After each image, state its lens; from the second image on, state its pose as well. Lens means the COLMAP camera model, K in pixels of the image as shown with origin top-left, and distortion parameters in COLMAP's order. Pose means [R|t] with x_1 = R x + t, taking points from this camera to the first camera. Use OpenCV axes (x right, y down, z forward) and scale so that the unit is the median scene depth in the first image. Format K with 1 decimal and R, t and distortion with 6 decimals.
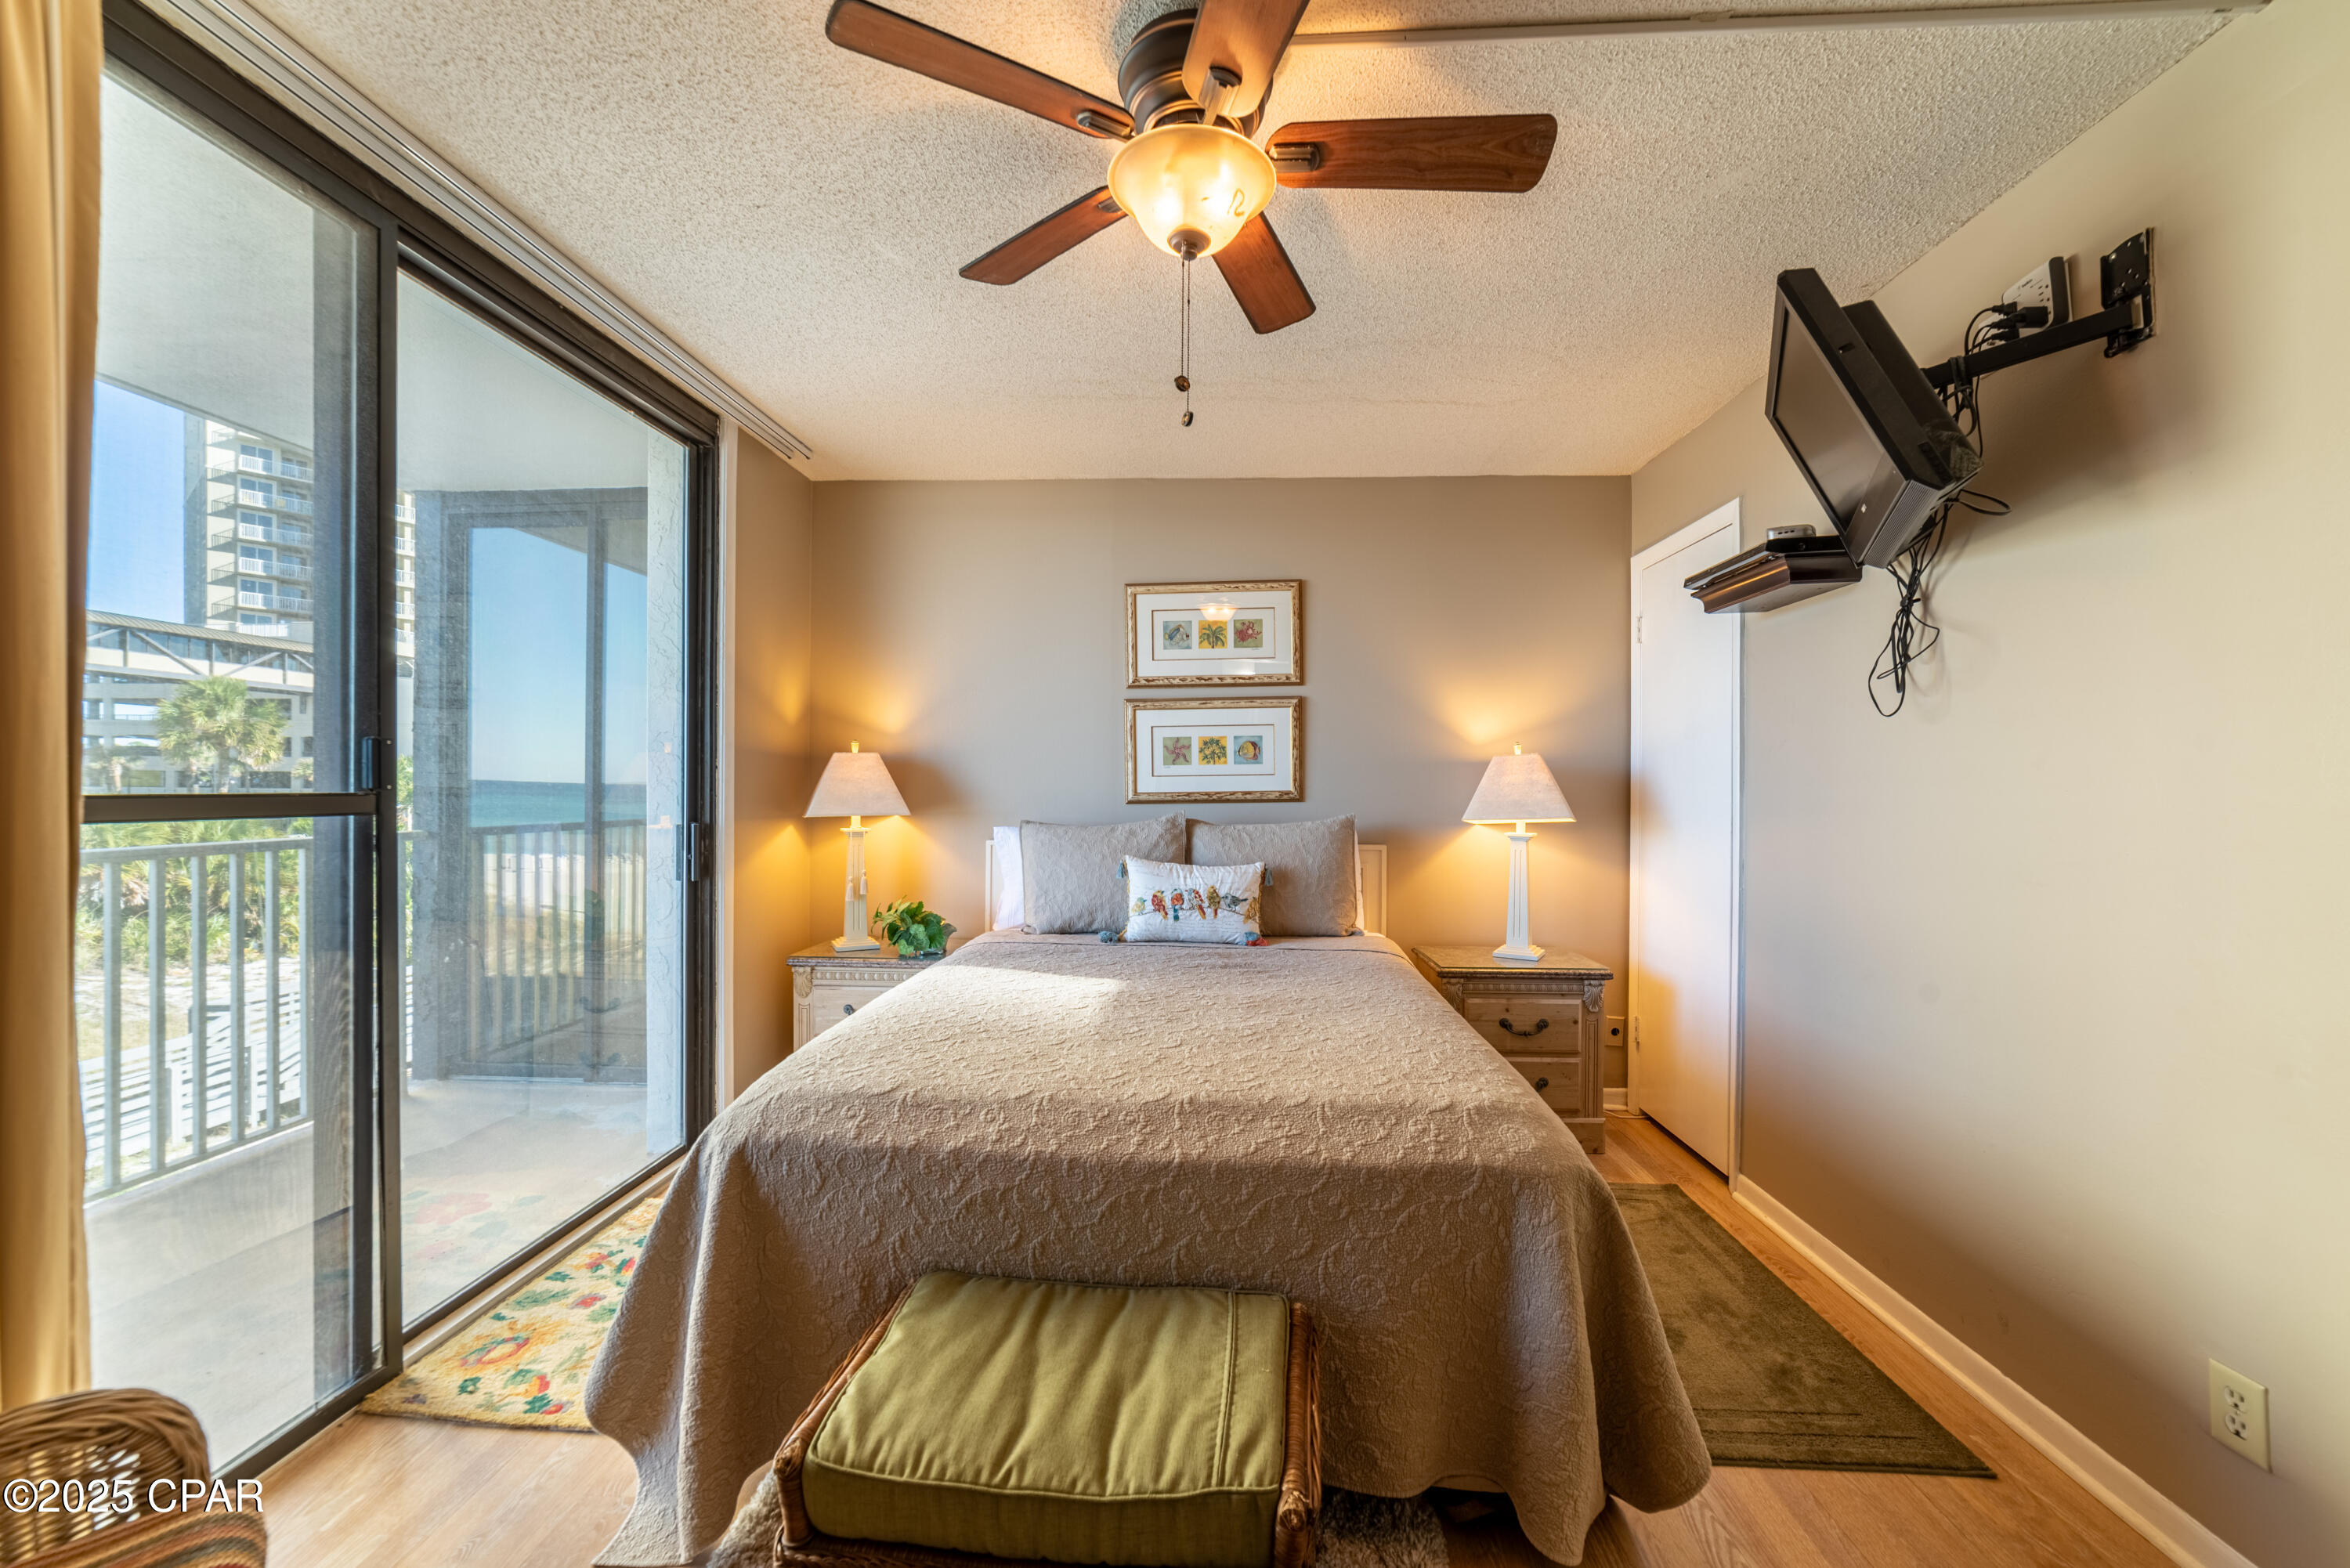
lens RADIAL K [[918.6, 0, 1175.9], [0, 918.6, 789.5], [0, 0, 1]] dist [-0.013261, 0.001973]
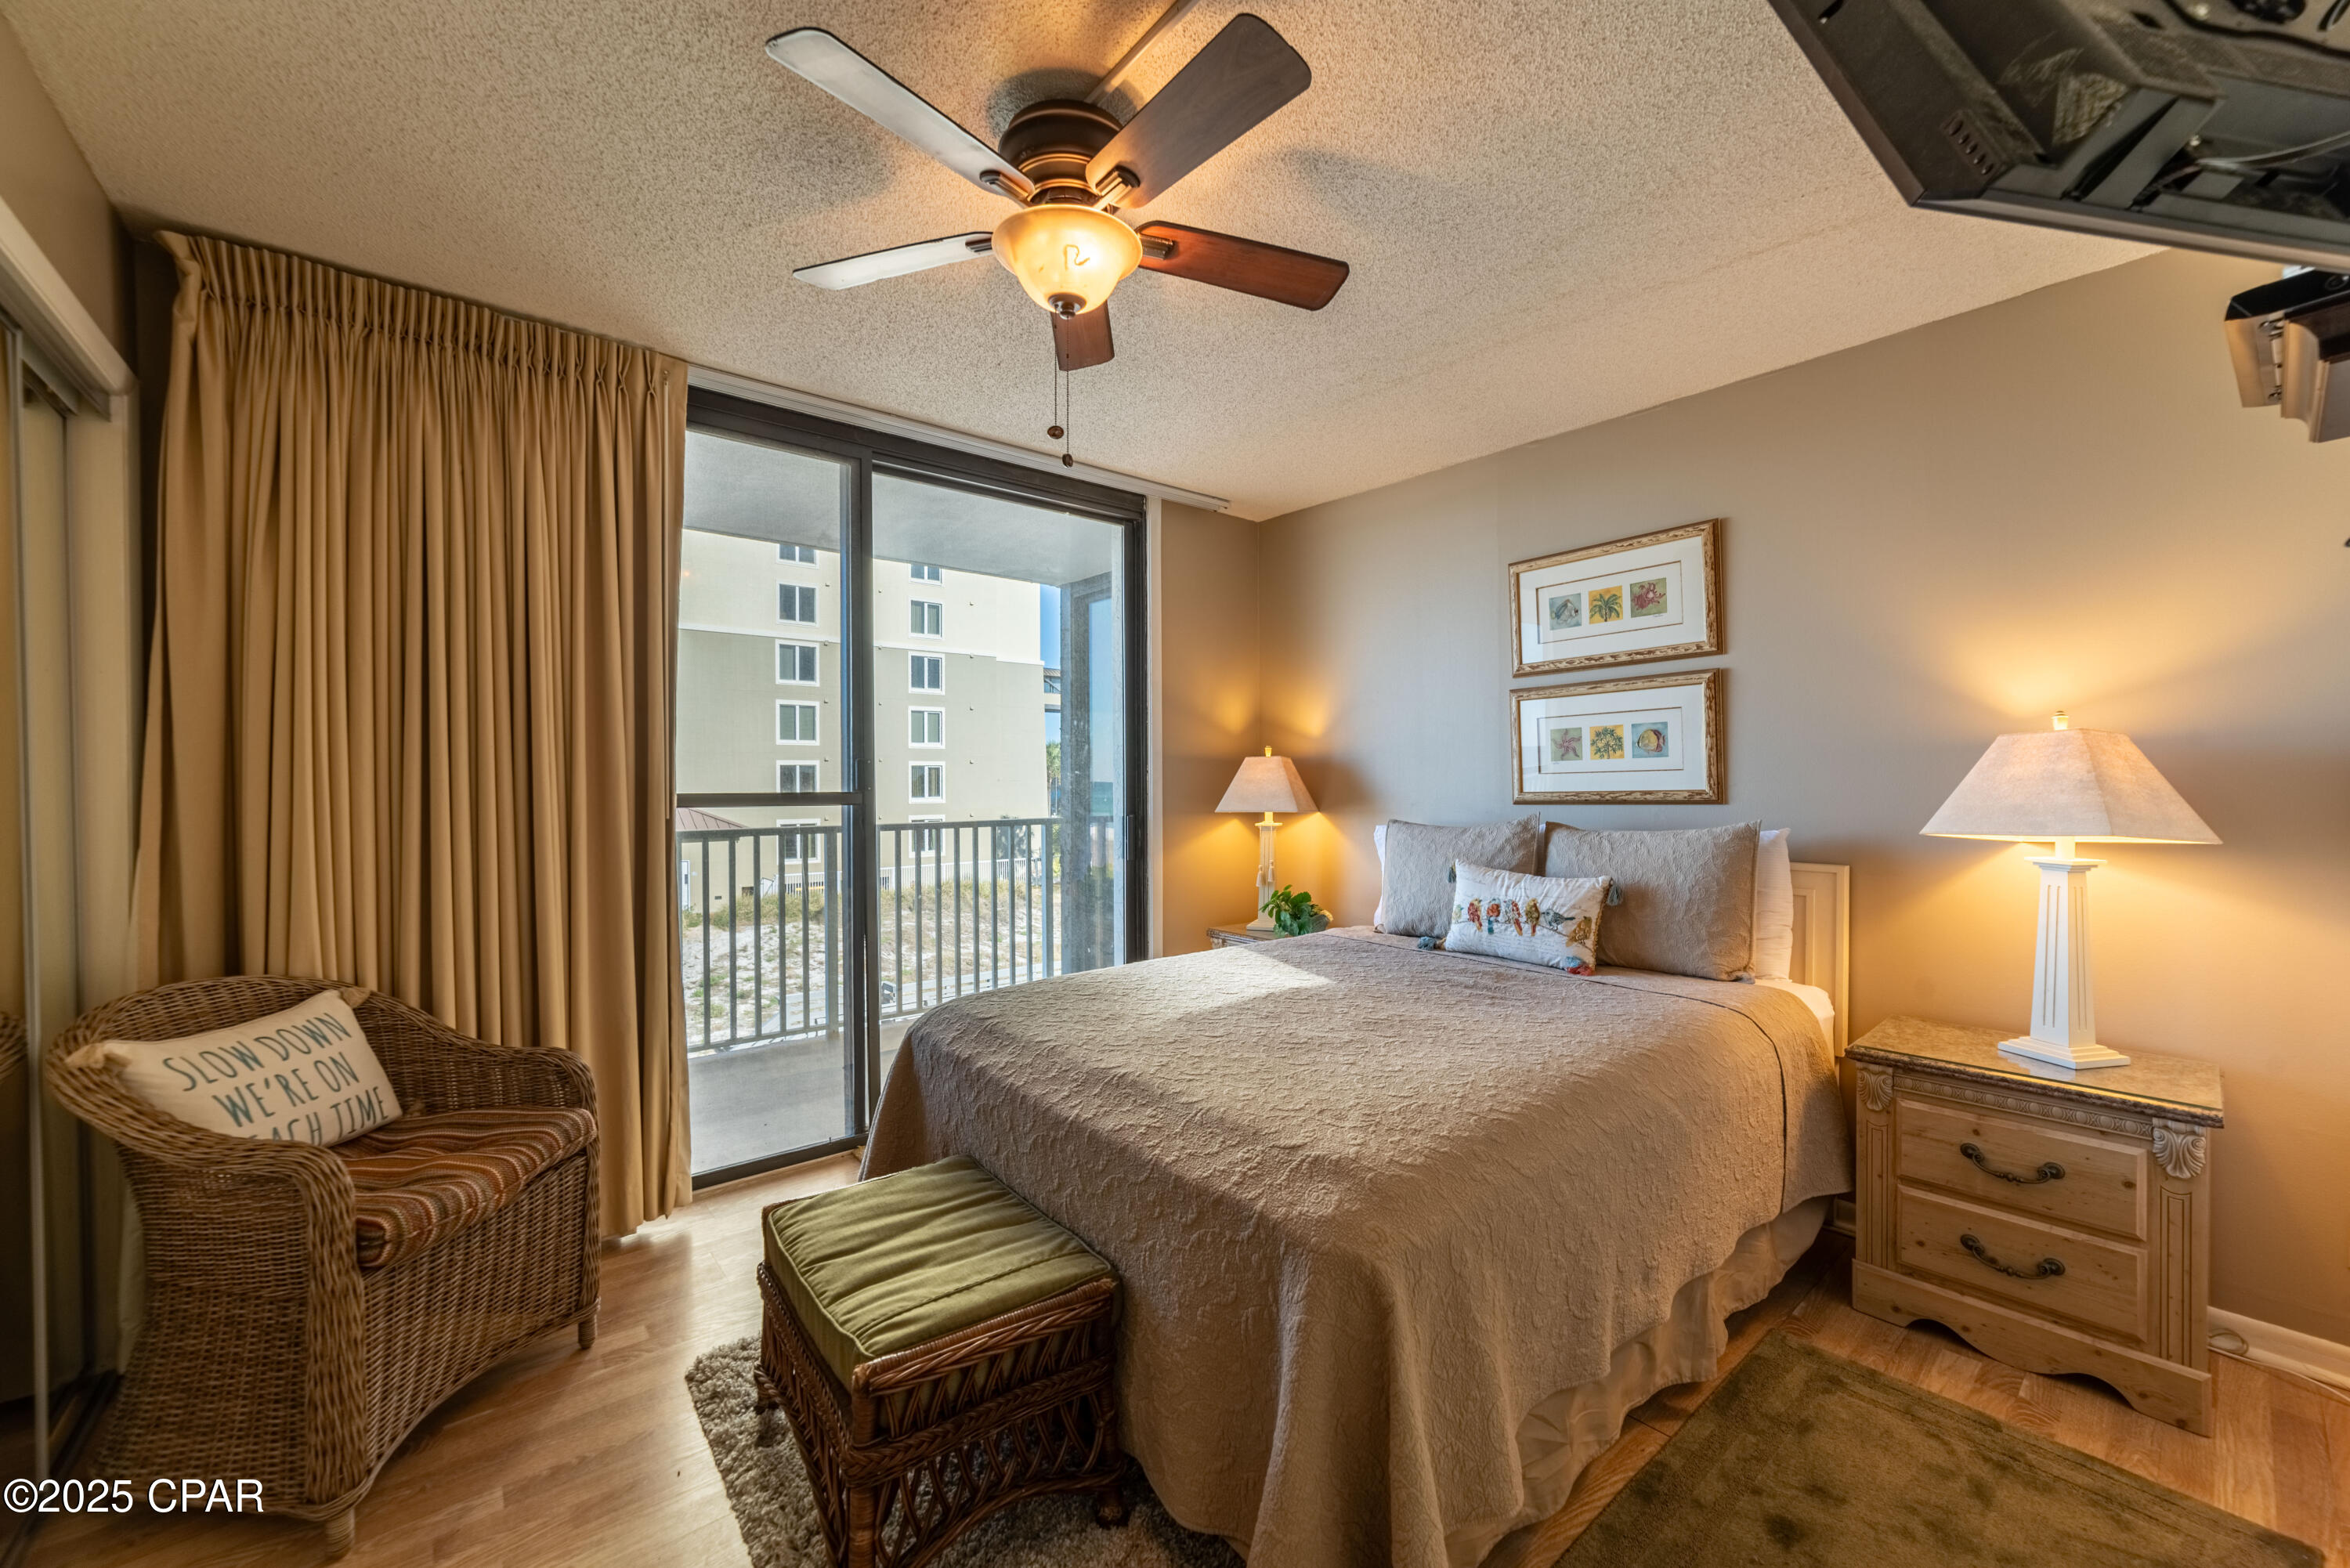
lens RADIAL K [[918.6, 0, 1187.8], [0, 918.6, 787.5], [0, 0, 1]] dist [-0.013261, 0.001973]
pose [[0.681086, -0.002222, -0.732200, 0.436550], [0.001391, 0.999998, -0.001741, -0.000073], [0.732203, 0.000168, 0.681087, 0.159172]]
